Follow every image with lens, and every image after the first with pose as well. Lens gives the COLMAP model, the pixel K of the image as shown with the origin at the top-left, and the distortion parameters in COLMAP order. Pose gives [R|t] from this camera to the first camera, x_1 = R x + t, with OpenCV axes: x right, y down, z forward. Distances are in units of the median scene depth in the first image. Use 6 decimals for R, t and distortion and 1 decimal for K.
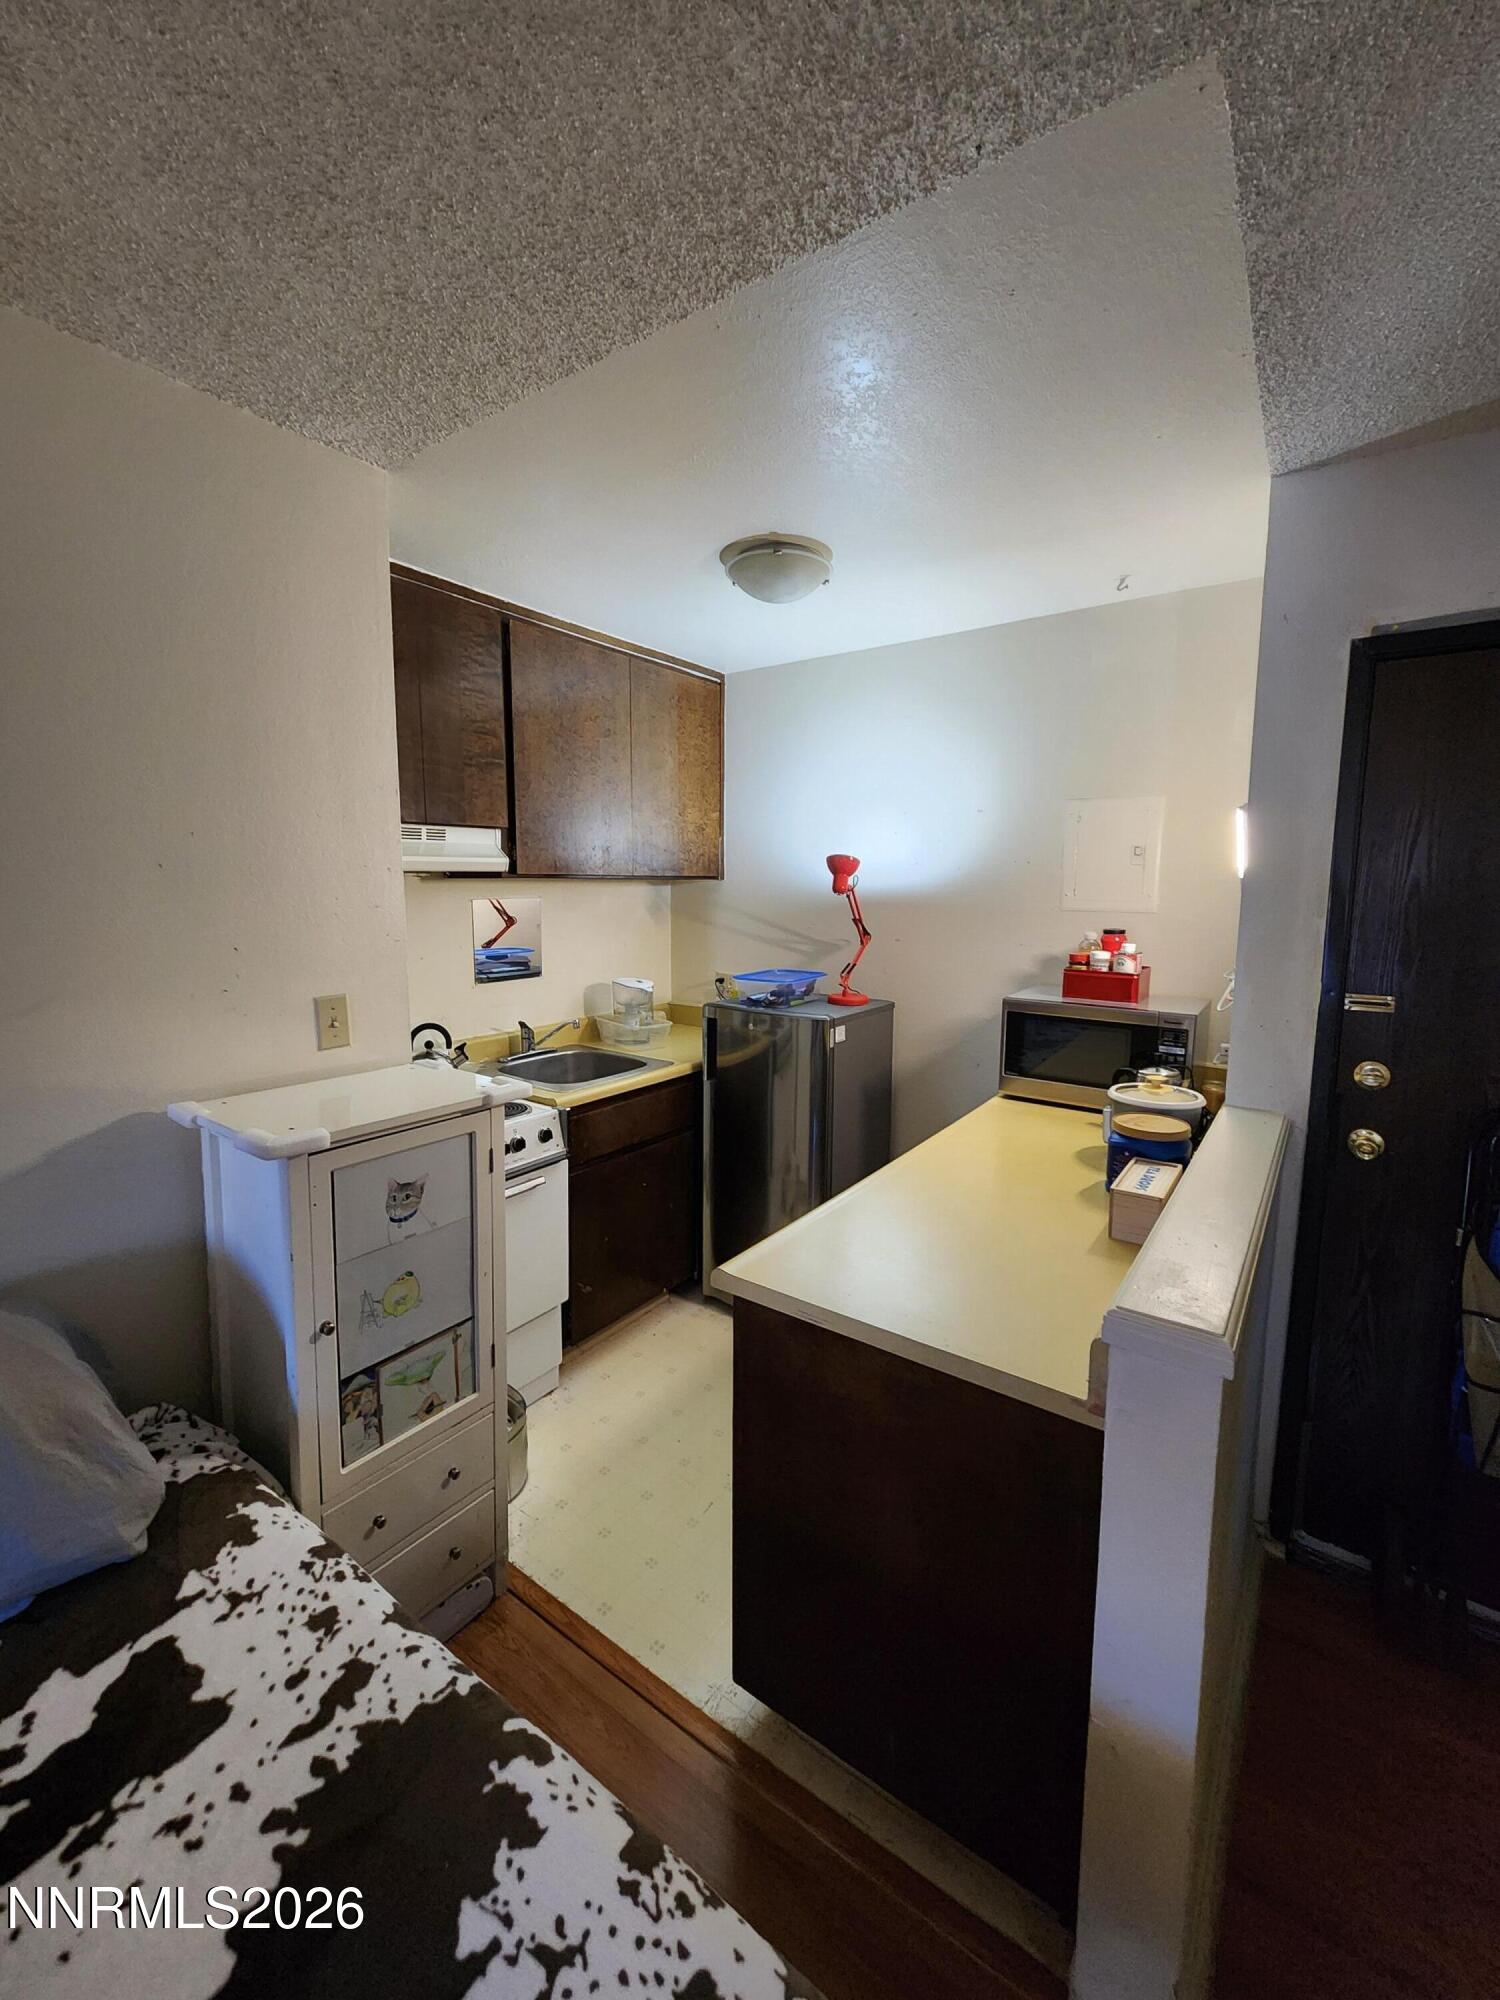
lens RADIAL K [[820.3, 0, 754.7], [0, 820.3, 964.3], [0, 0, 1]] dist [0.003293, -0.000435]
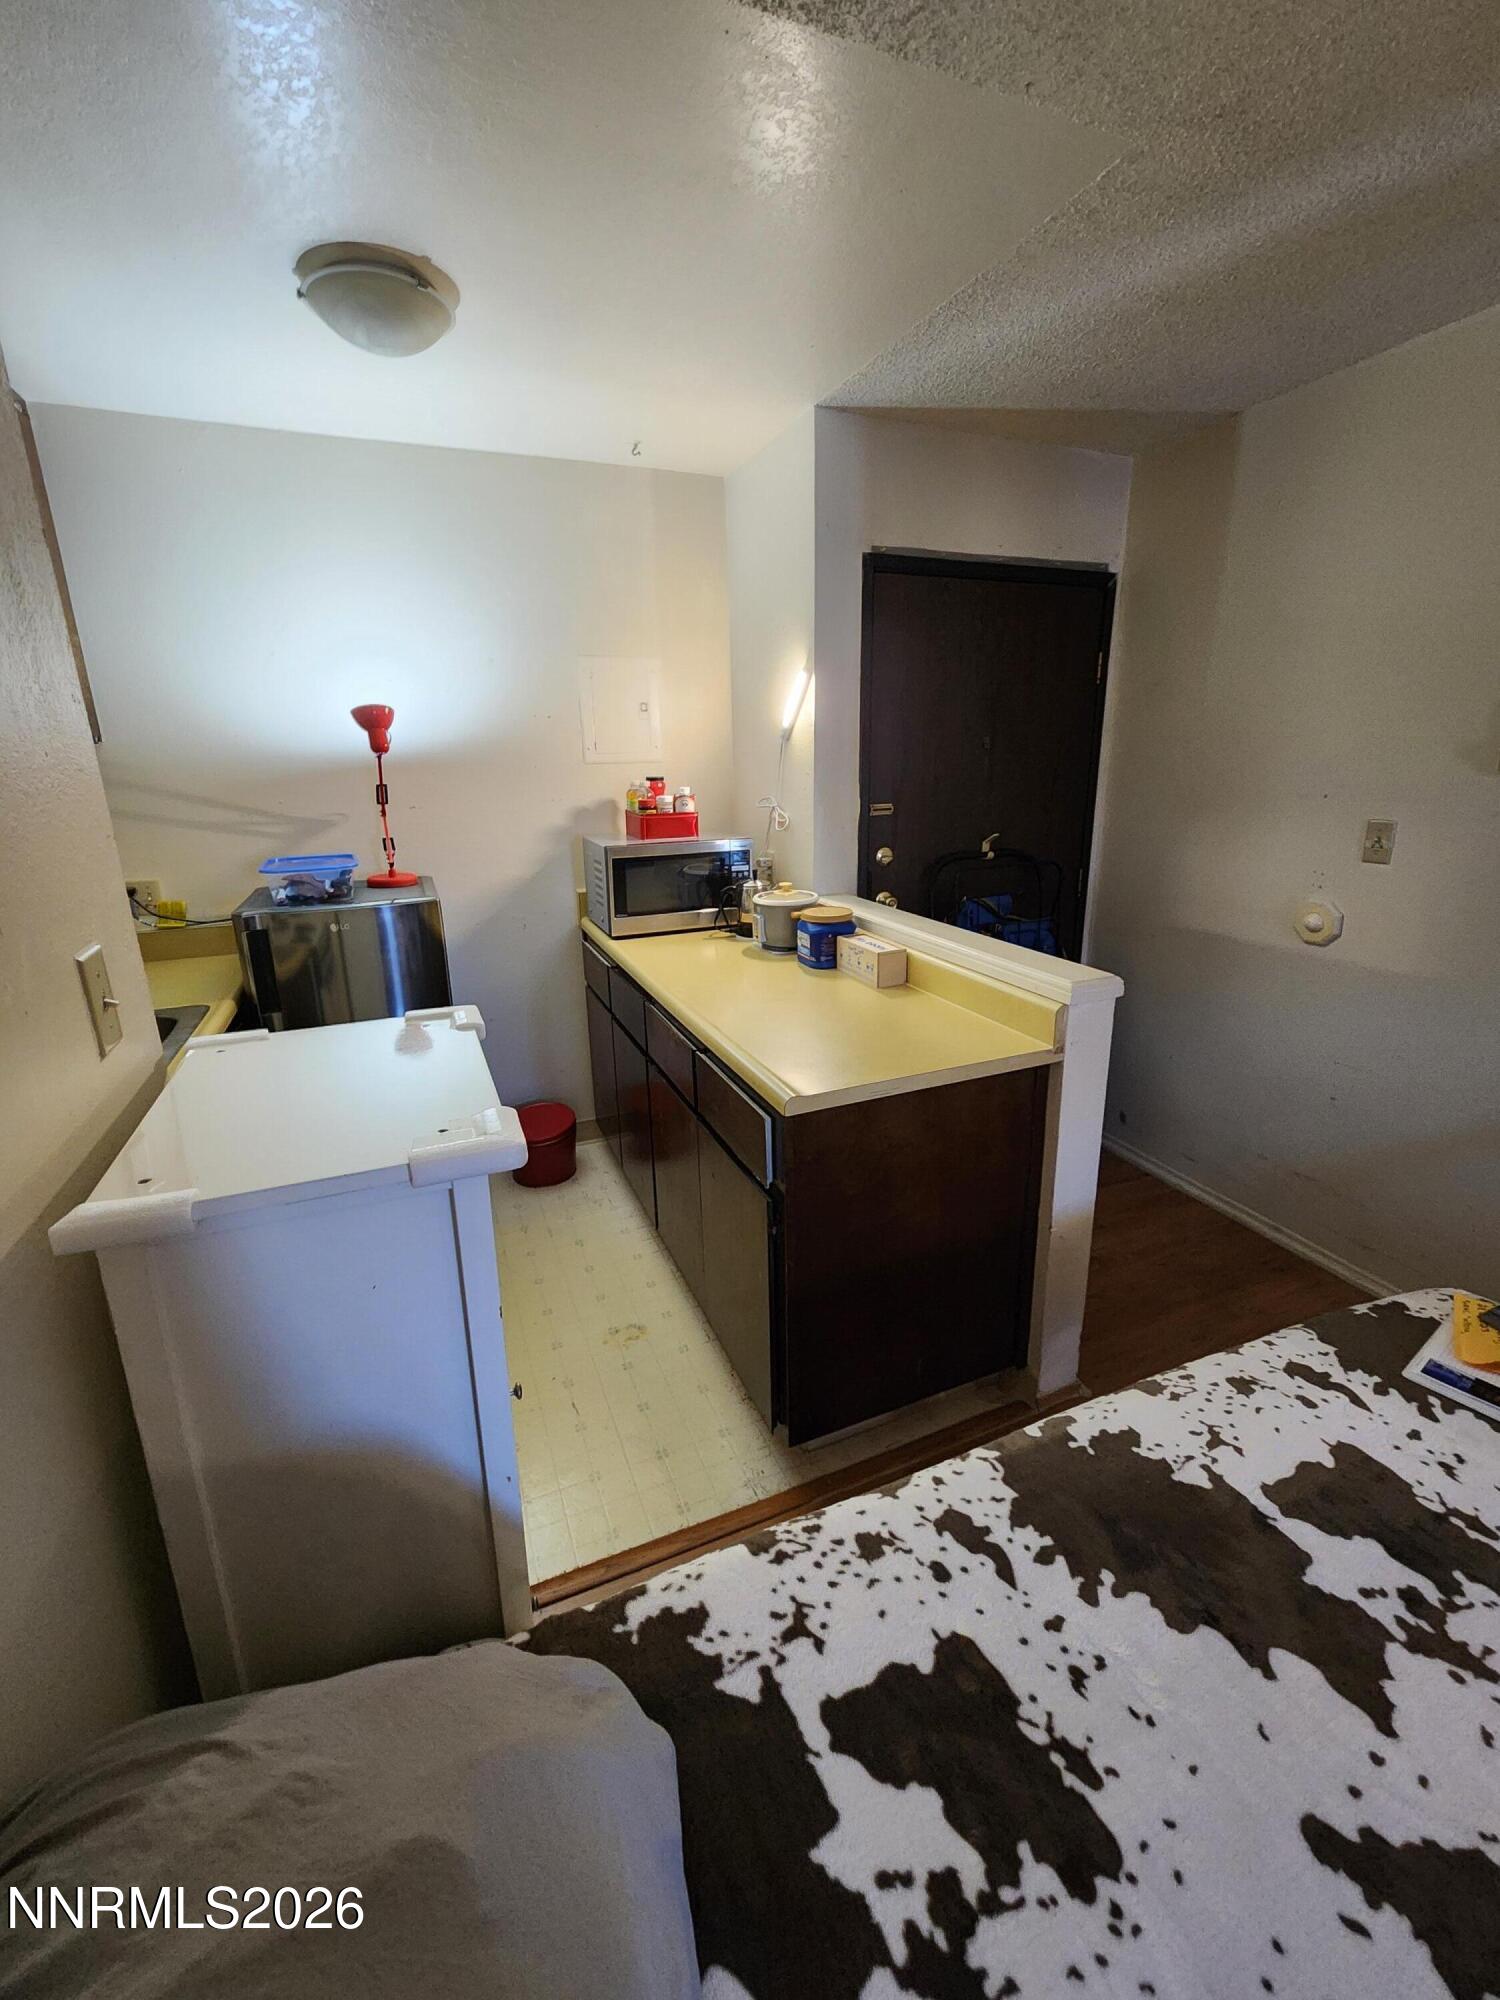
lens RADIAL K [[825.1, 0, 747.6], [0, 825.1, 960.4], [0, 0, 1]] dist [0.000624, 0.005726]
pose [[0.529908, -0.230848, 0.816031, -1.266840], [0.109812, 0.972815, 0.203892, -0.034319], [-0.840915, -0.018434, 0.540853, 0.672361]]
